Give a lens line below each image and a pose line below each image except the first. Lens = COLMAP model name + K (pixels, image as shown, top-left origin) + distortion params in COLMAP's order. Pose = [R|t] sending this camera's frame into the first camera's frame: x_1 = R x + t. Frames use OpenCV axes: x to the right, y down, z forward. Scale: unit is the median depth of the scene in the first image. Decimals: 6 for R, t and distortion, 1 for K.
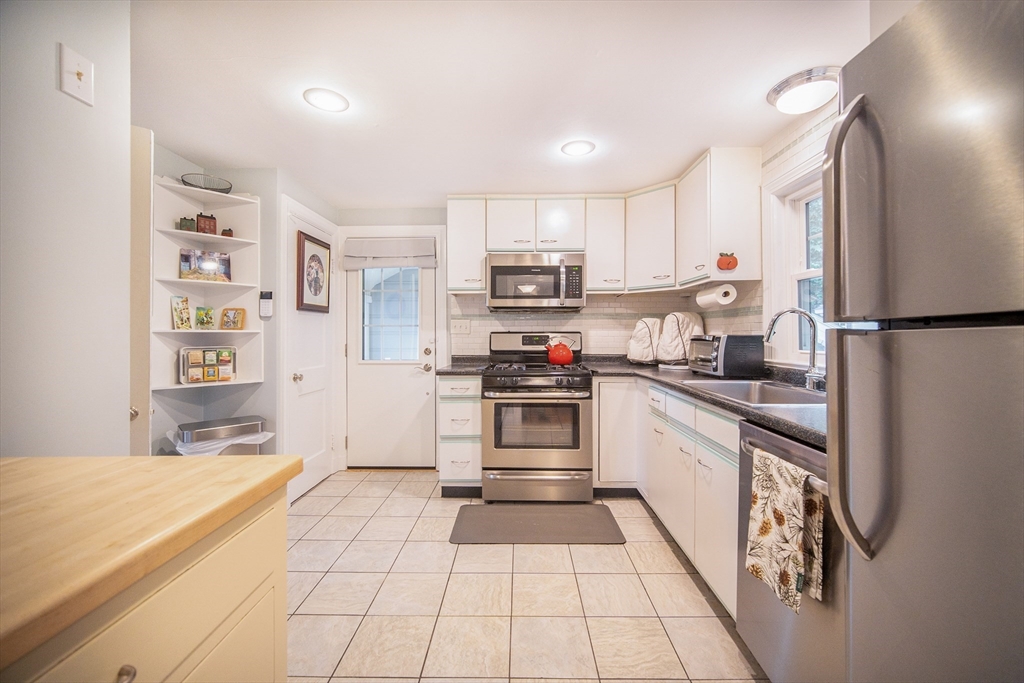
lens RADIAL K [[407.7, 0, 515.5], [0, 407.7, 335.3], [0, 0, 1]] dist [-0.001544, -0.000201]
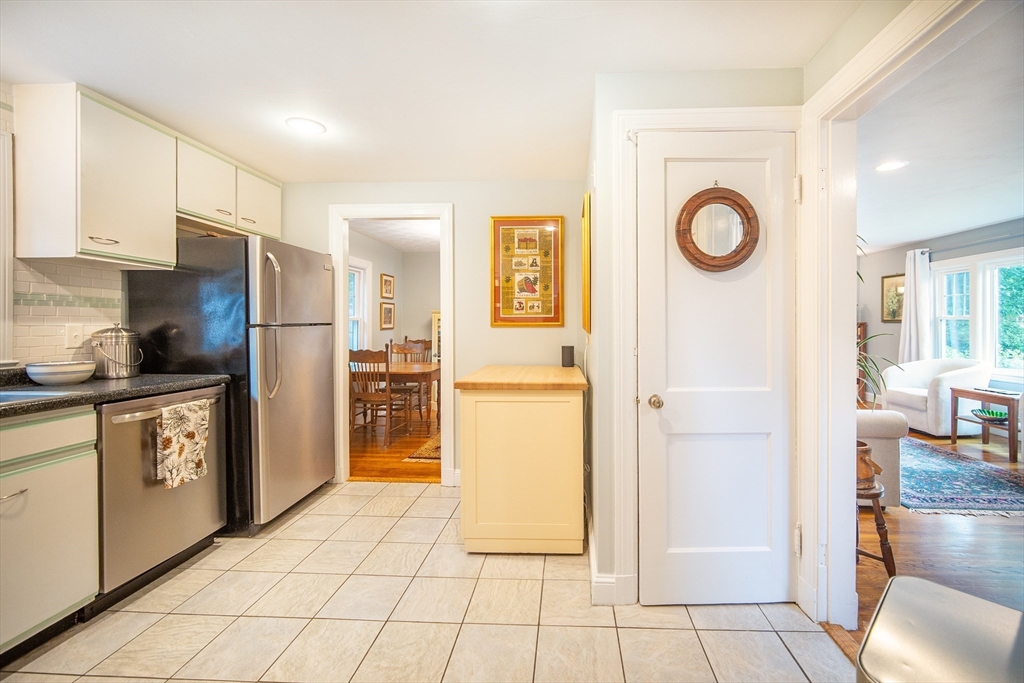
lens RADIAL K [[421.3, 0, 548.9], [0, 421.3, 326.9], [0, 0, 1]] dist [-0.001075, -0.000070]
pose [[-0.999460, 0.003072, 0.032702, -0.495355], [0.003081, 0.999995, 0.000234, -0.003472], [-0.032701, 0.000335, -0.999465, 1.463273]]
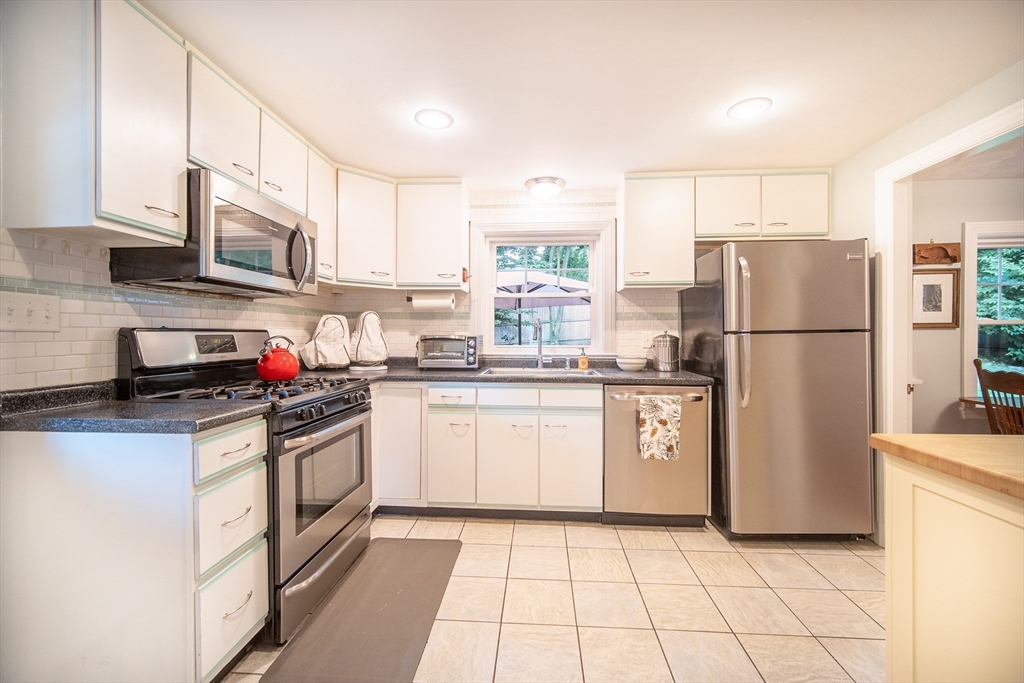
lens RADIAL K [[407.7, 0, 515.5], [0, 407.7, 335.3], [0, 0, 1]] dist [-0.001544, -0.000201]
pose [[0.046751, -0.001119, 0.998906, -0.797429], [-0.001090, 0.999999, 0.001172, -0.002234], [-0.998906, -0.001144, 0.046749, 0.893232]]
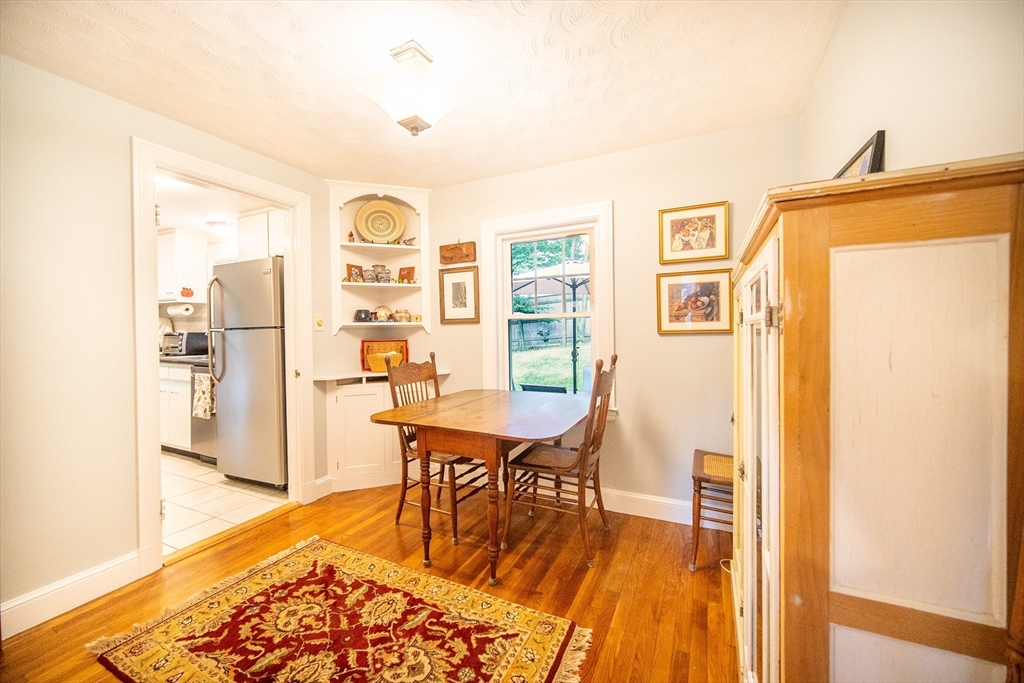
lens RADIAL K [[407.7, 0, 515.5], [0, 407.7, 335.3], [0, 0, 1]] dist [-0.001544, -0.000201]
pose [[0.423402, -0.014005, 0.905834, -0.593611], [0.005779, 0.999902, 0.012758, -0.002056], [-0.905923, -0.000167, 0.423442, -1.275819]]
